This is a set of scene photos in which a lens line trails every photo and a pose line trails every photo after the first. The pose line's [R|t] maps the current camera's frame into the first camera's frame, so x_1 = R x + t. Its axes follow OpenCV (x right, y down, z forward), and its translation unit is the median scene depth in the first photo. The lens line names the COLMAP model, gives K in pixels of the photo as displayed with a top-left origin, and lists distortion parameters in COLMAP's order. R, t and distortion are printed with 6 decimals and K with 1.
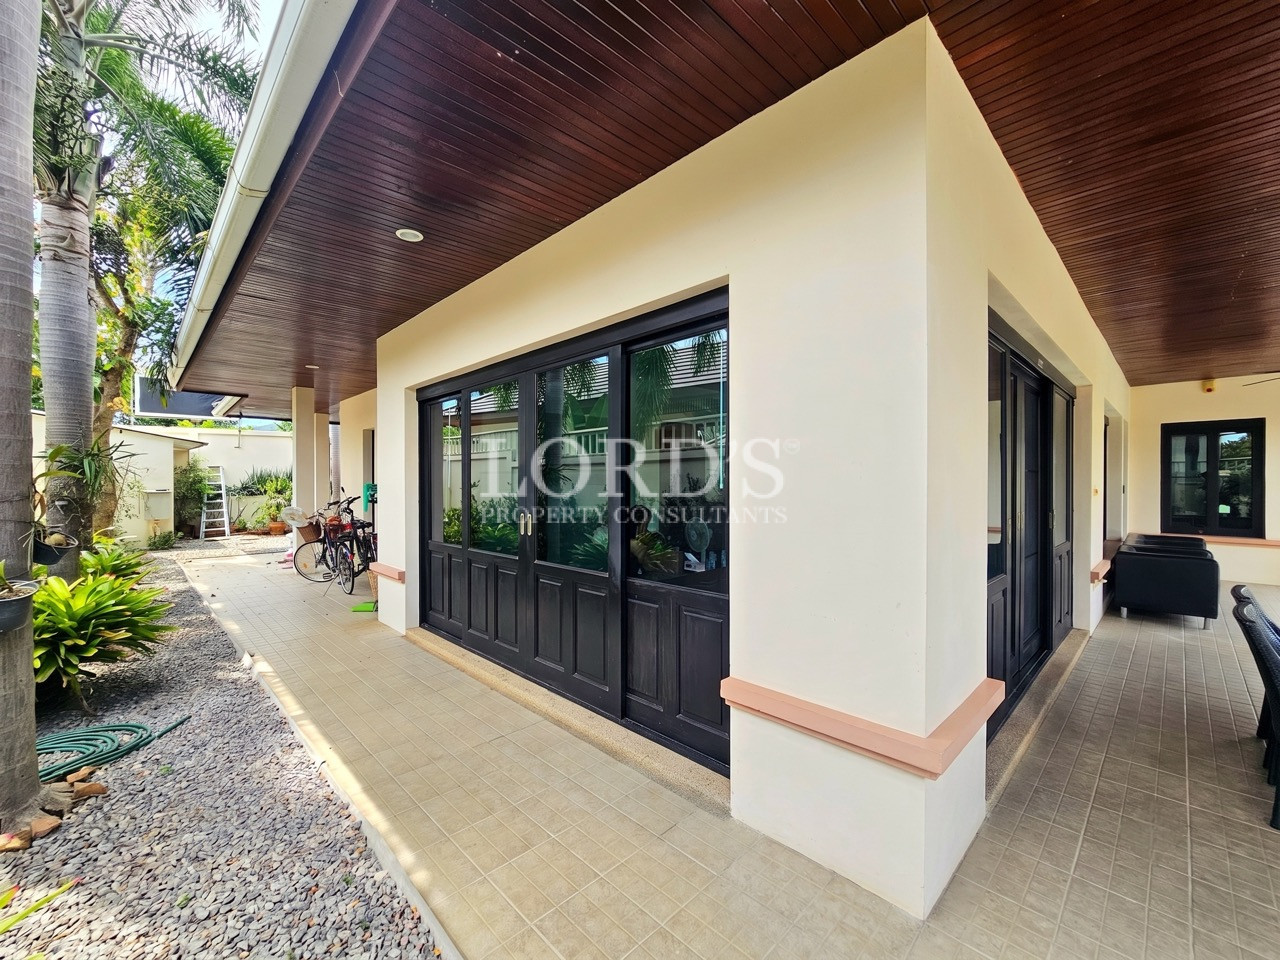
lens RADIAL K [[532.0, 0, 640.4], [0, 532.0, 486.5], [0, 0, 1]] dist [0.000807, 0.000086]
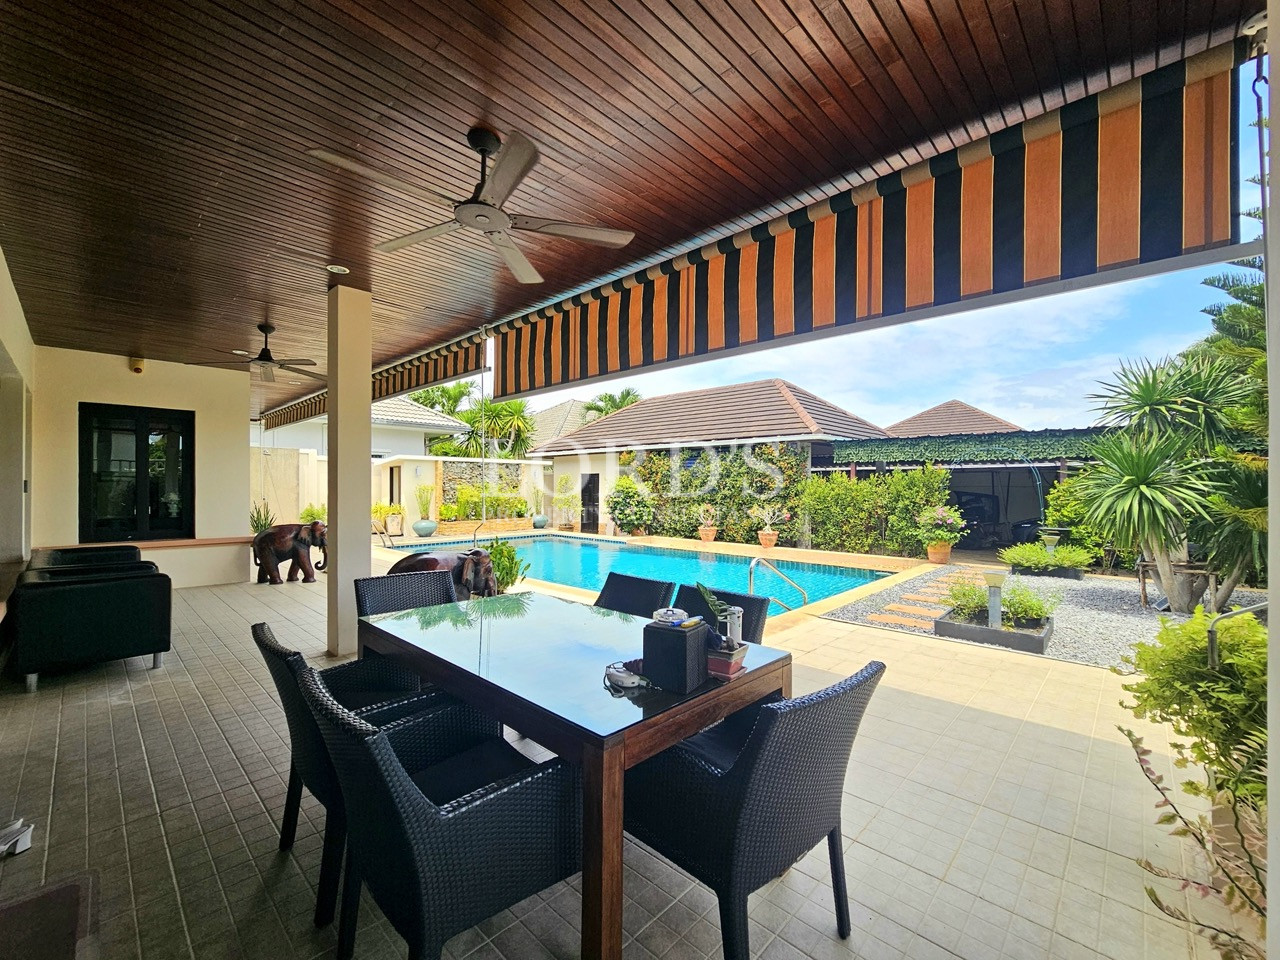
lens RADIAL K [[532.0, 0, 640.4], [0, 532.0, 486.5], [0, 0, 1]] dist [0.000807, 0.000086]
pose [[-0.031516, 0.002198, 0.999501, 0.195428], [0.002884, 0.999994, -0.002109, 0.009903], [-0.999499, 0.002816, -0.031522, 0.228661]]
